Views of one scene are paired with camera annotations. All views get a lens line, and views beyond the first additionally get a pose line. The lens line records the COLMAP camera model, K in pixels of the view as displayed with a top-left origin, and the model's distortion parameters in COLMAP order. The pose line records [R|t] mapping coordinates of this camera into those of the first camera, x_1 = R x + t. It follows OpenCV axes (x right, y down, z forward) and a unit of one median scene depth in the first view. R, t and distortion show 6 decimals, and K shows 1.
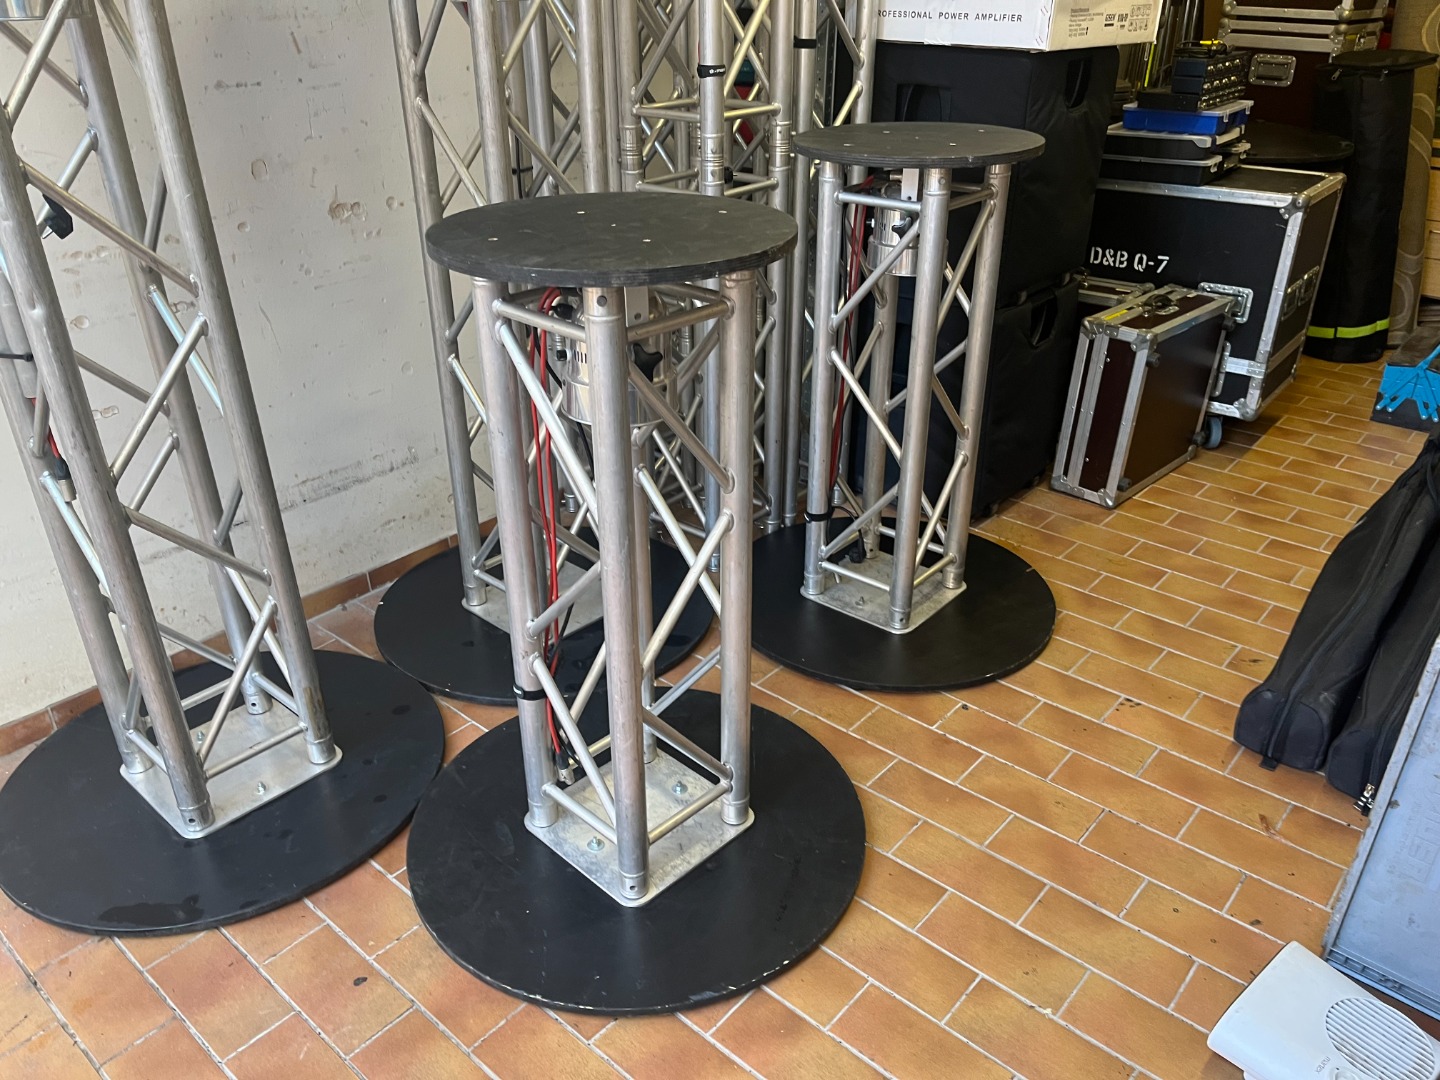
lens RADIAL K [[1072.9, 0, 706.6], [0, 1072.9, 540.2], [0, 0, 1]] dist [0.069964, -0.098420]
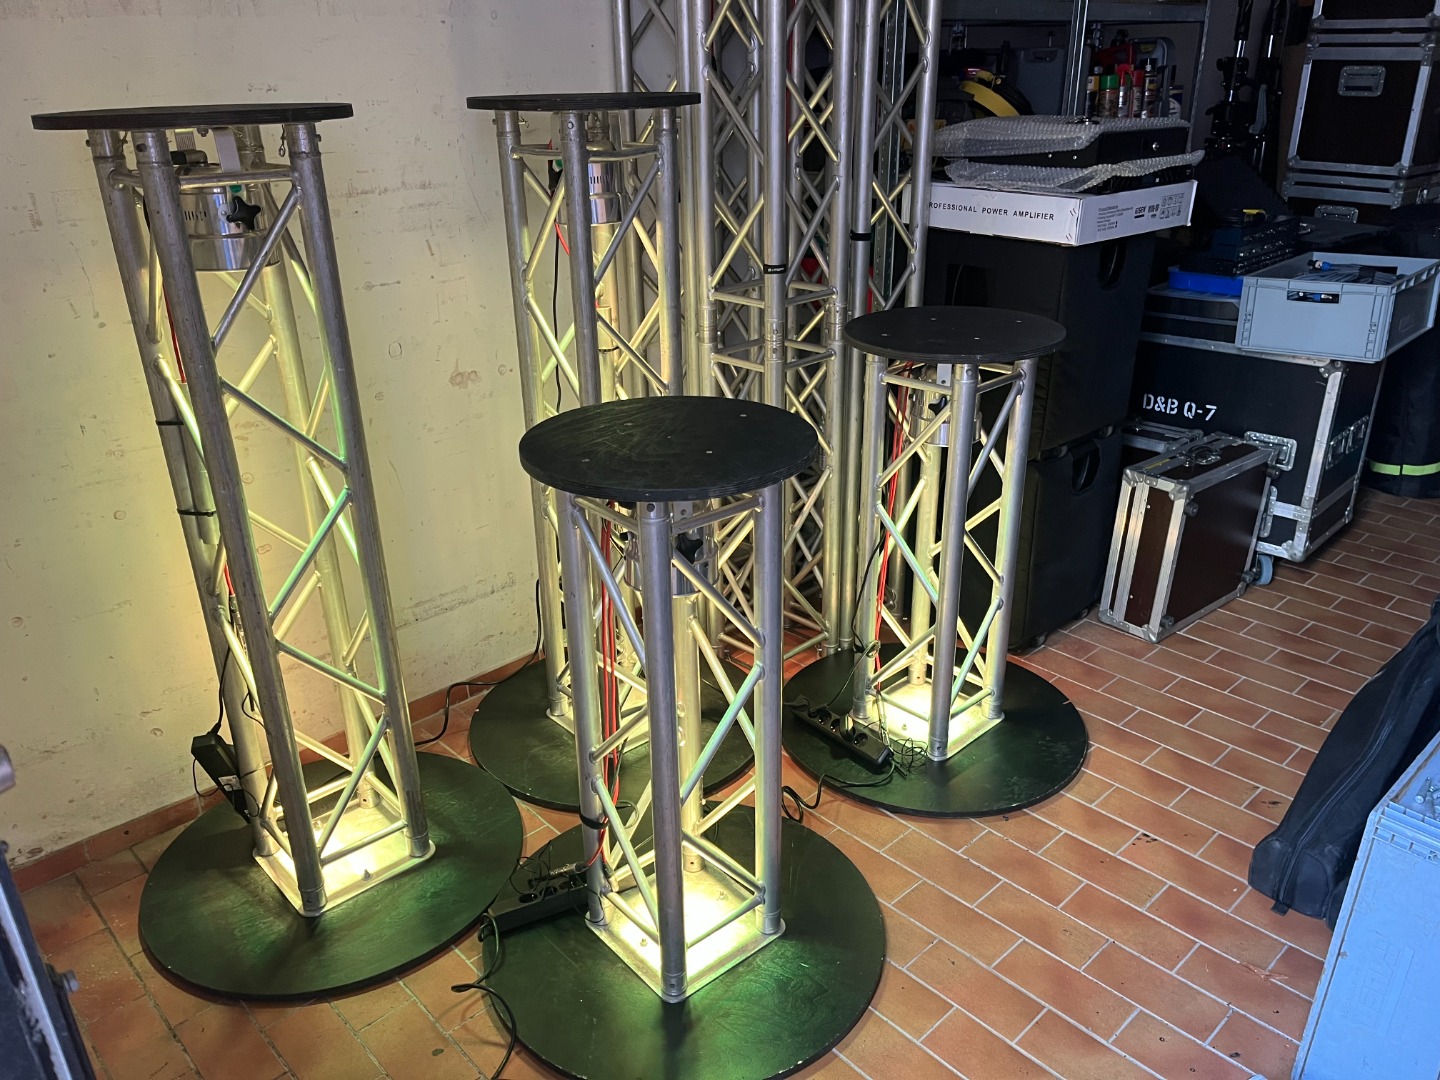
lens RADIAL K [[1064.5, 0, 709.2], [0, 1064.5, 544.4], [0, 0, 1]] dist [0.076417, -0.103754]
pose [[0.995068, 0.027010, -0.095444, 0.050692], [-0.033721, 0.997017, -0.069420, -0.051706], [0.093284, 0.072296, 0.993011, -0.125975]]
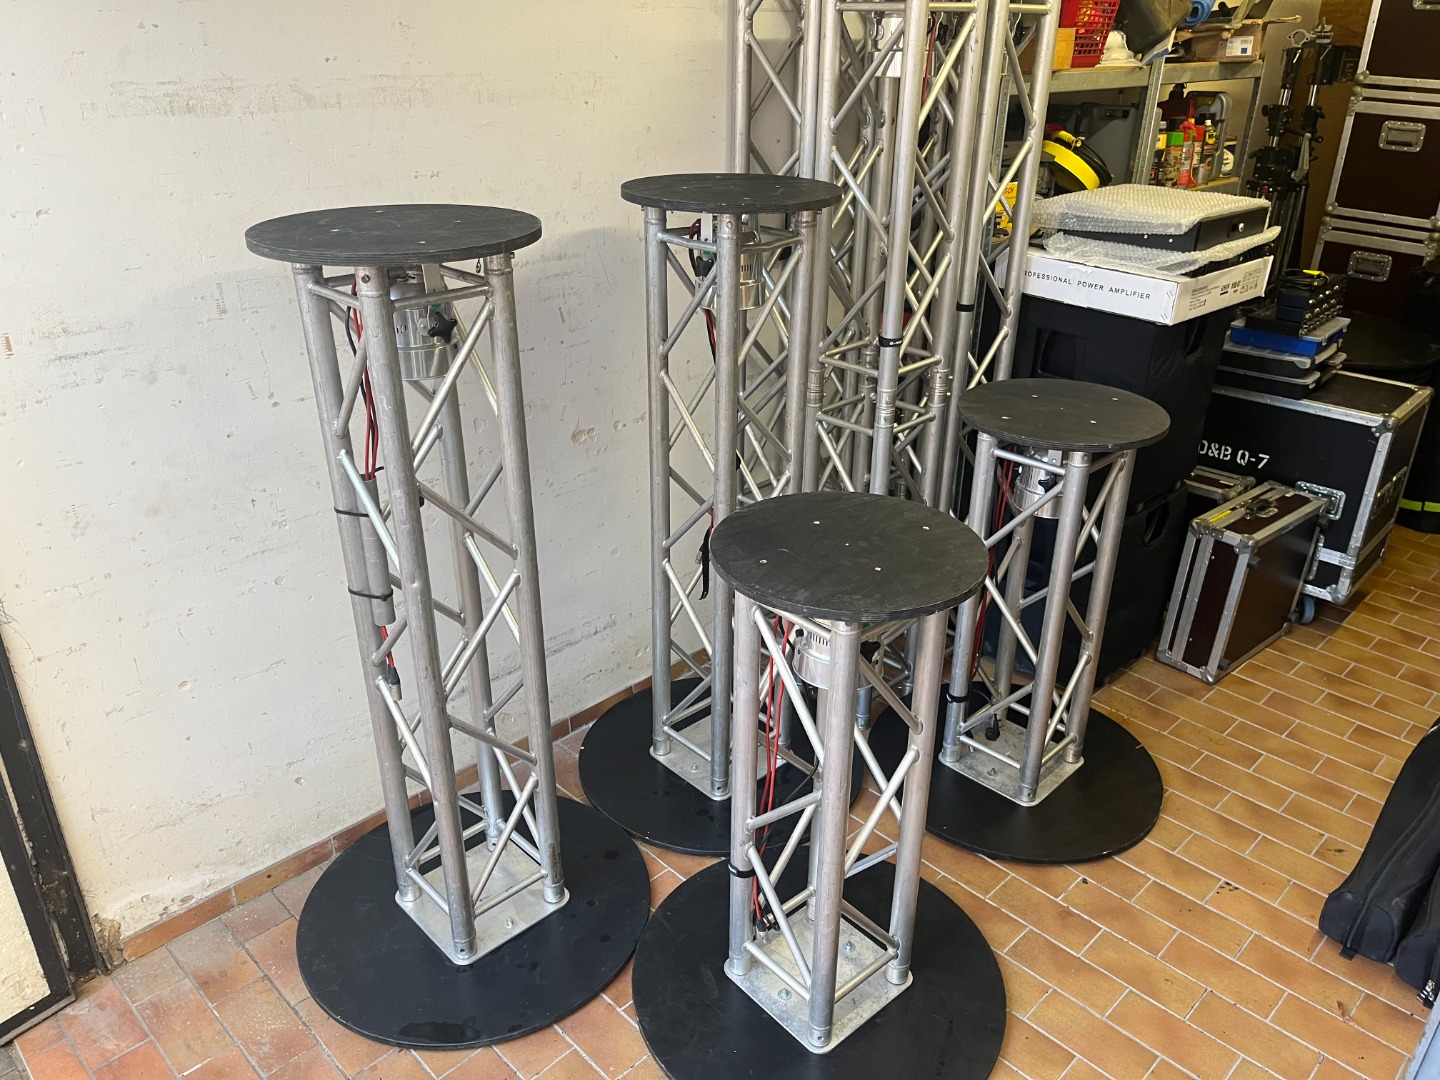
lens RADIAL K [[1064.8, 0, 729.5], [0, 1064.8, 538.2], [0, 0, 1]] dist [0.069290, -0.093546]
pose [[0.997521, 0.046474, -0.052843, -0.099668], [-0.048814, 0.997843, -0.043887, -0.144097], [0.050690, 0.046358, 0.997638, -0.199305]]
